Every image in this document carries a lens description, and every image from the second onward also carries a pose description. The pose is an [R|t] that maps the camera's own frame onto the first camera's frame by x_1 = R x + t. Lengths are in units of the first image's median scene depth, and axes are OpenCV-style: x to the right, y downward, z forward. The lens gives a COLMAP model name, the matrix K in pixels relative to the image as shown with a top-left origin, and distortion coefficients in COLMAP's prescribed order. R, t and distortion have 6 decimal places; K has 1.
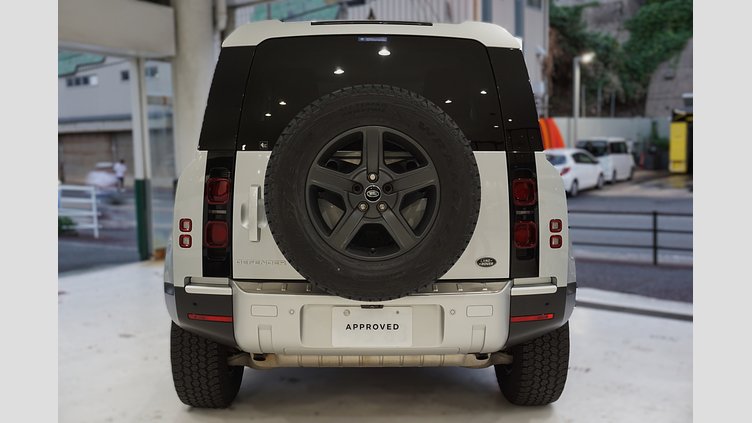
lens RADIAL K [[636.4, 0, 376.0], [0, 636.4, 211.5], [0, 0, 1]] dist [0.000633, 0.003218]
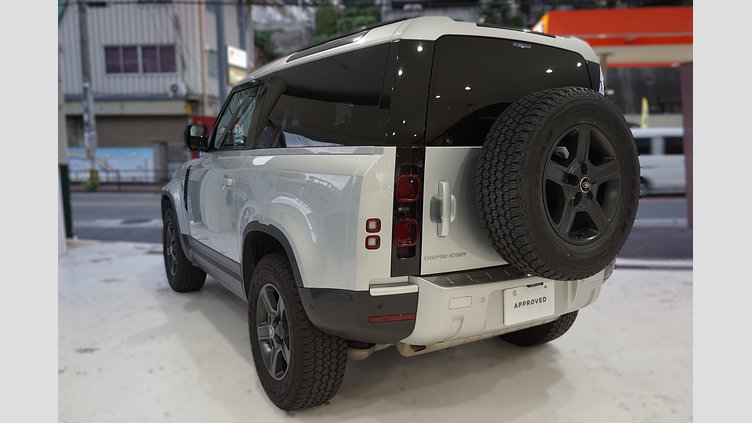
lens RADIAL K [[507.7, 0, 378.0], [0, 507.7, 218.2], [0, 0, 1]] dist [-0.001784, 0.001135]
pose [[0.874887, -0.066102, 0.479796, -0.657786], [0.043503, 0.997364, 0.058082, -0.032943], [-0.482370, -0.029942, 0.875456, 0.336432]]
